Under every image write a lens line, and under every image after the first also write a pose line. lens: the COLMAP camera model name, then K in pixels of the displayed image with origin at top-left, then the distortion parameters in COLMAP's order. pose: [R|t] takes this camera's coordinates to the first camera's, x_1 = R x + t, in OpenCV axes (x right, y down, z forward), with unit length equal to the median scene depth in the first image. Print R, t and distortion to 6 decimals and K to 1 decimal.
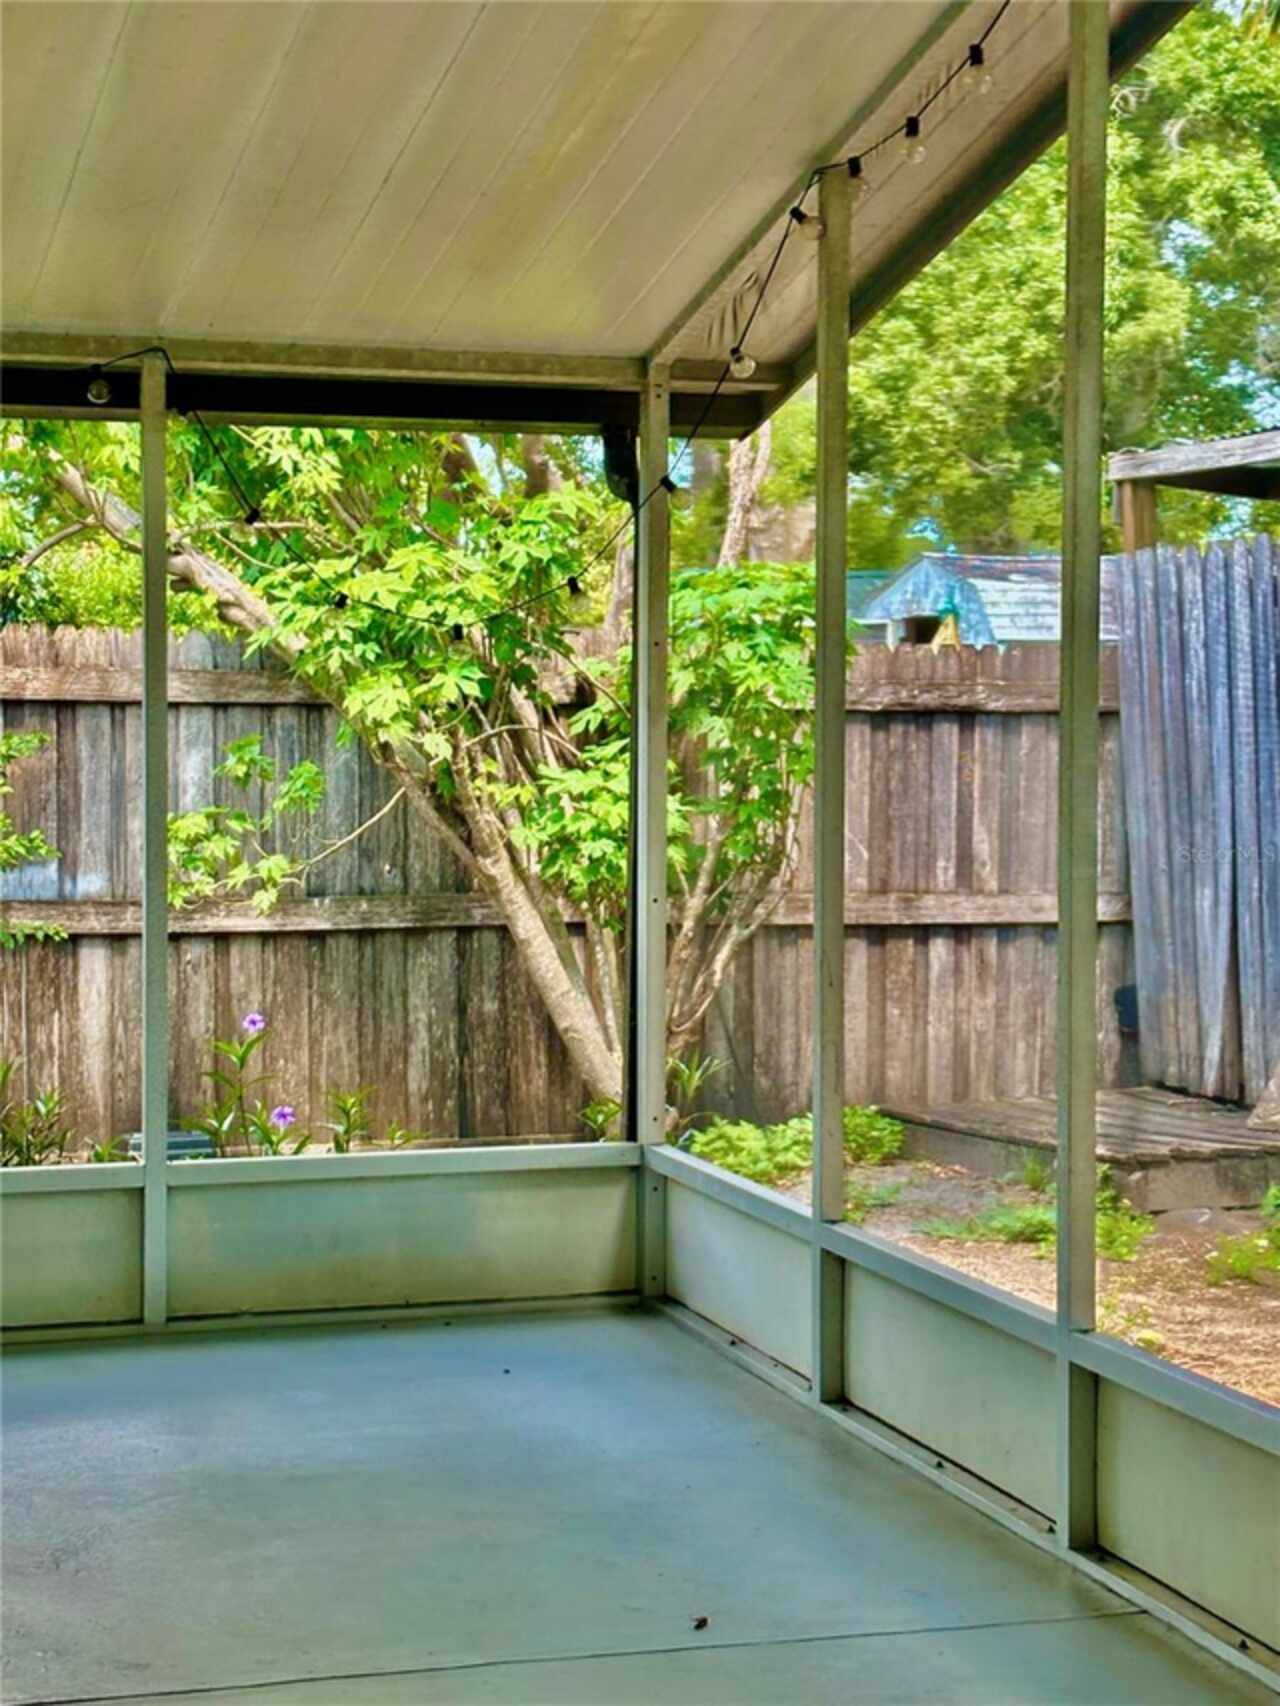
lens RADIAL K [[3342.0, 0, 640.0], [0, 3342.0, 853.0], [0, 0, 1]] dist [0.274083, -0.205669]
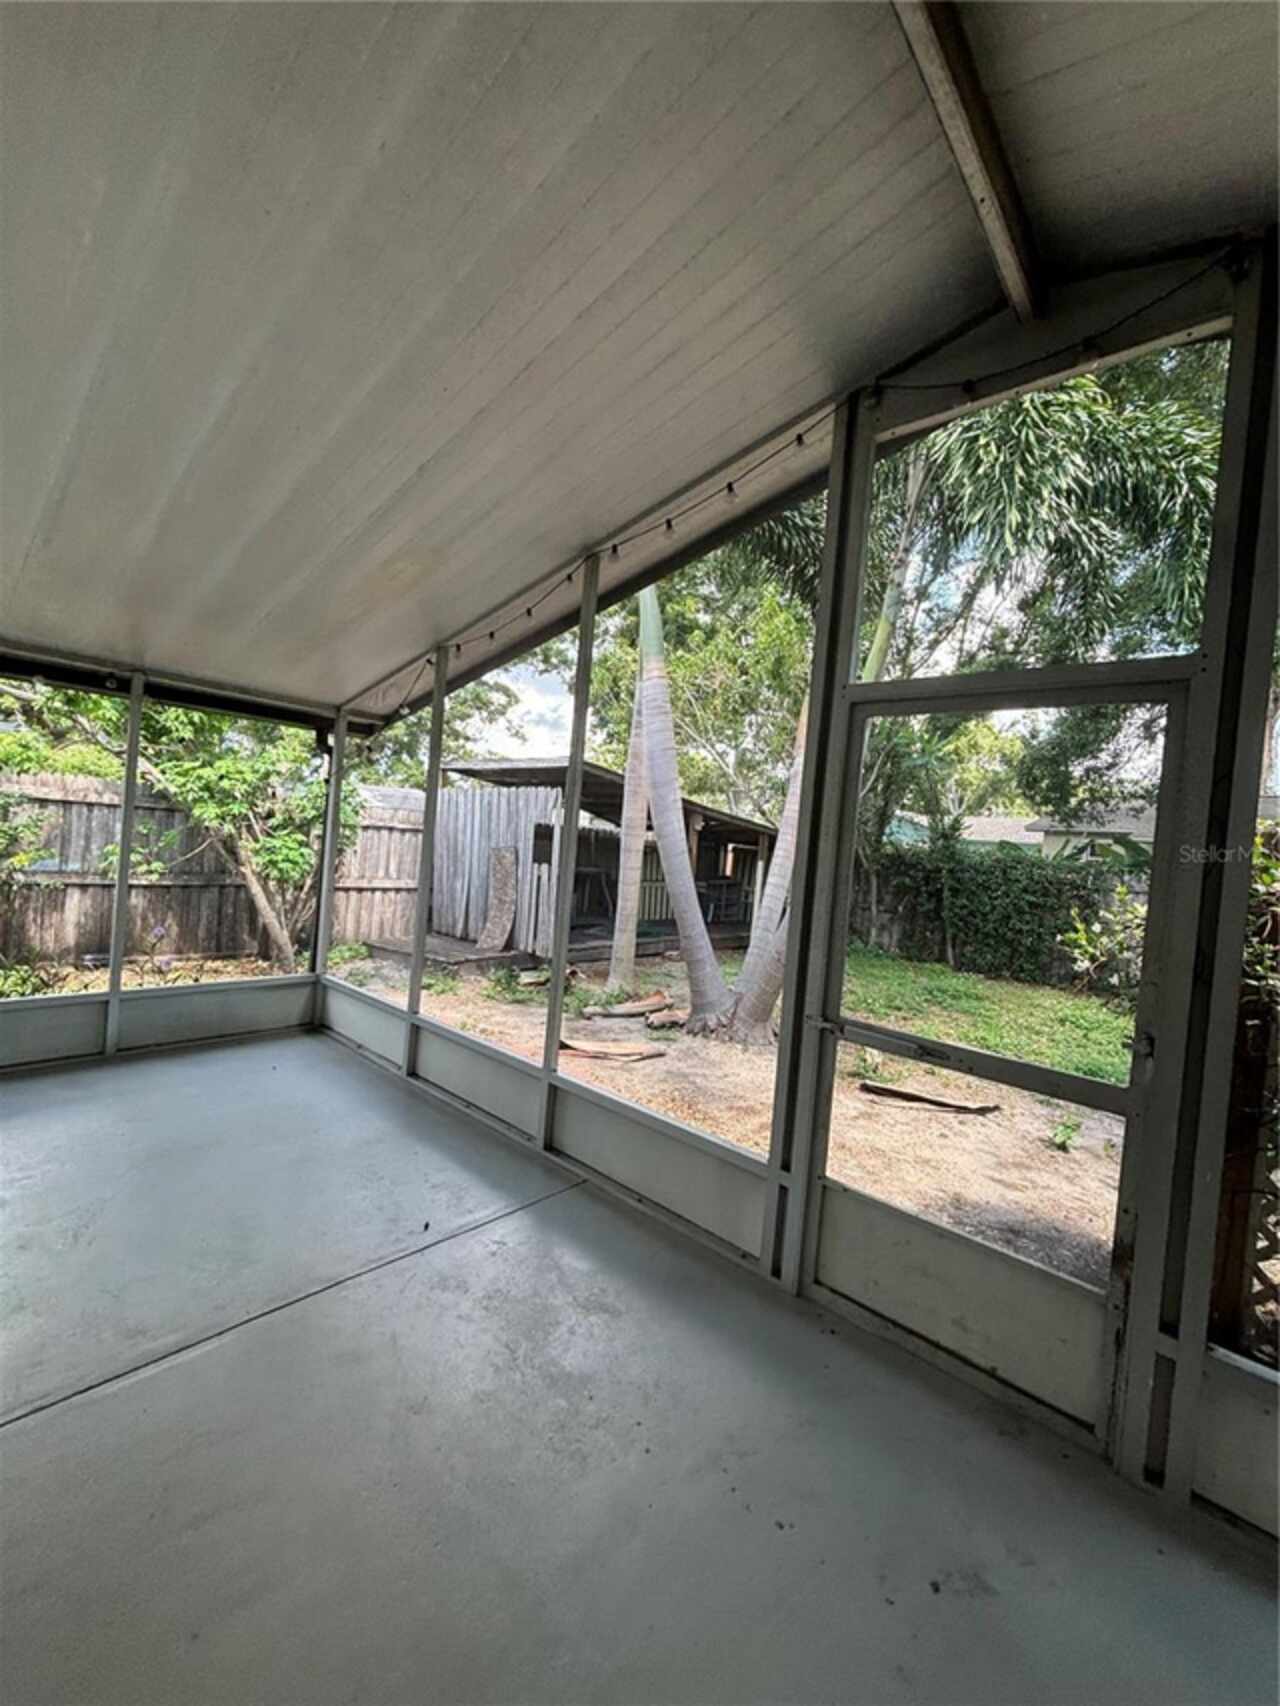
lens RADIAL K [[694.4, 0, 640.0], [0, 694.4, 853.0], [0, 0, 1]] dist [-0.003063, -0.000530]
pose [[0.851925, 0.057313, 0.520517, -0.065286], [-0.054451, 0.998300, -0.020801, -0.016782], [-0.520825, -0.010621, 0.853598, 0.271836]]
